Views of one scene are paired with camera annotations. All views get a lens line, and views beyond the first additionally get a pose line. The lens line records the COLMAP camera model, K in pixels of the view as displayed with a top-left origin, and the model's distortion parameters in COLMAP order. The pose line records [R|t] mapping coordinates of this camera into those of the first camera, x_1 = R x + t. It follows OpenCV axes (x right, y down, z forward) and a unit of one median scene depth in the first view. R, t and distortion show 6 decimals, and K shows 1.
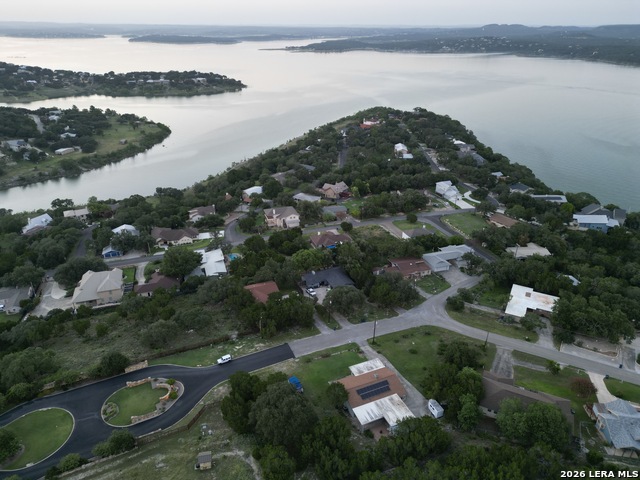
lens RADIAL K [[447.9, 0, 318.4], [0, 447.9, 239.8], [0, 0, 1]] dist [0.067491, -0.061366]
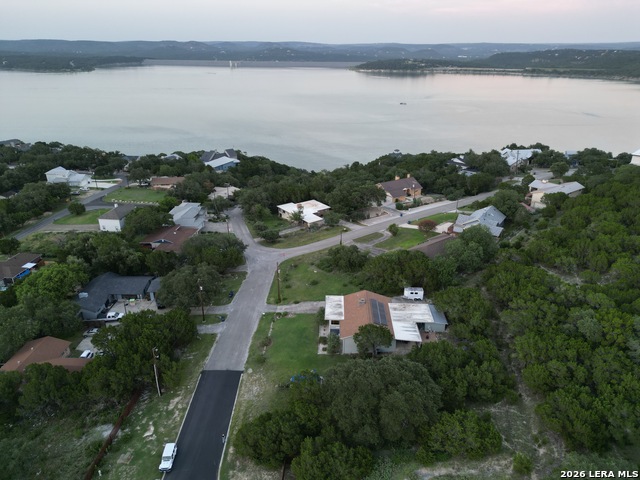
lens RADIAL K [[447.9, 0, 318.4], [0, 447.9, 239.8], [0, 0, 1]] dist [0.067491, -0.061366]
pose [[0.438131, -0.362425, 0.822611, -0.216938], [0.389880, 0.901180, 0.189386, 0.009166], [-0.809959, 0.237744, 0.536138, 0.254806]]
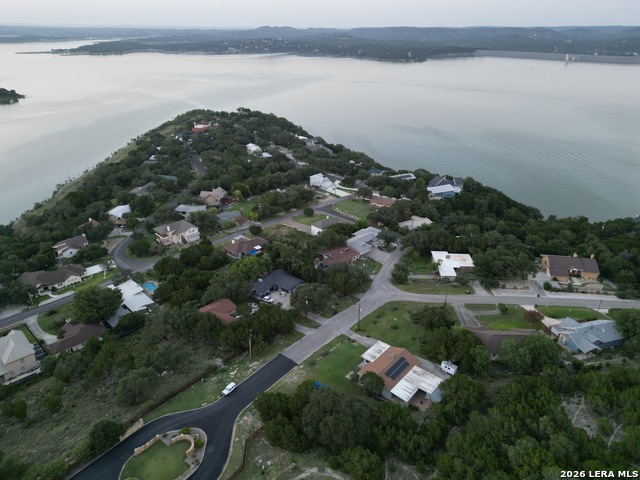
lens RADIAL K [[447.9, 0, 318.4], [0, 447.9, 239.8], [0, 0, 1]] dist [0.067491, -0.061366]
pose [[0.902516, -0.184289, 0.389232, -0.163059], [0.185138, 0.982064, 0.035697, -0.014957], [-0.388829, 0.039844, 0.920448, 0.034101]]
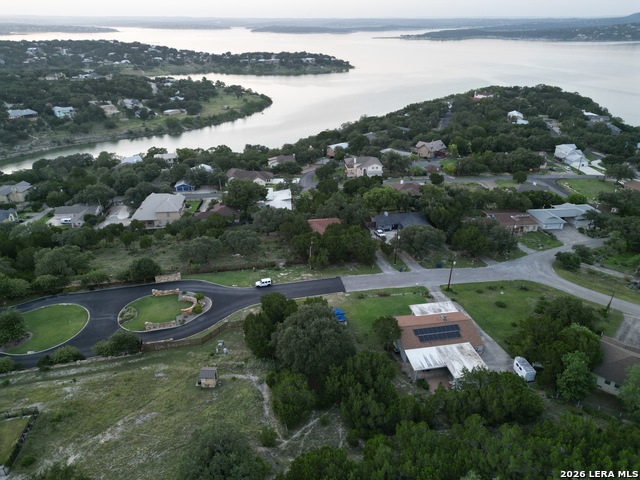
lens RADIAL K [[447.9, 0, 318.4], [0, 447.9, 239.8], [0, 0, 1]] dist [0.067491, -0.061366]
pose [[0.972920, 0.098026, -0.209325, 0.029105], [-0.095654, 0.995183, 0.021452, 0.073509], [0.210419, -0.000848, 0.977611, 0.091669]]
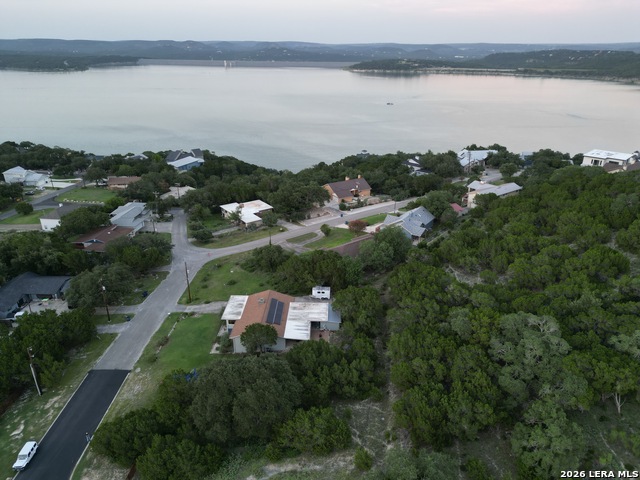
lens RADIAL K [[447.9, 0, 318.4], [0, 447.9, 239.8], [0, 0, 1]] dist [0.067491, -0.061366]
pose [[0.436848, -0.362323, 0.823338, -0.187279], [0.388436, 0.901540, 0.190640, 0.037088], [-0.811345, 0.236534, 0.534575, 0.192482]]
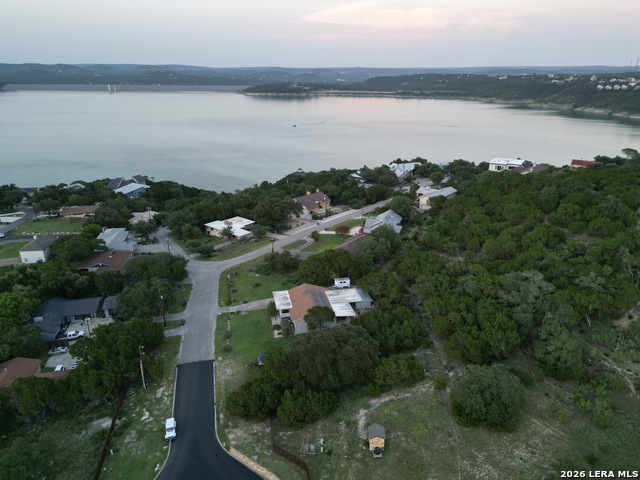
lens RADIAL K [[447.9, 0, 318.4], [0, 447.9, 239.8], [0, 0, 1]] dist [0.067491, -0.061366]
pose [[0.211876, -0.354217, 0.910845, -0.294206], [0.422781, 0.873502, 0.241350, -0.007294], [-0.881116, 0.333952, 0.334830, 0.255778]]
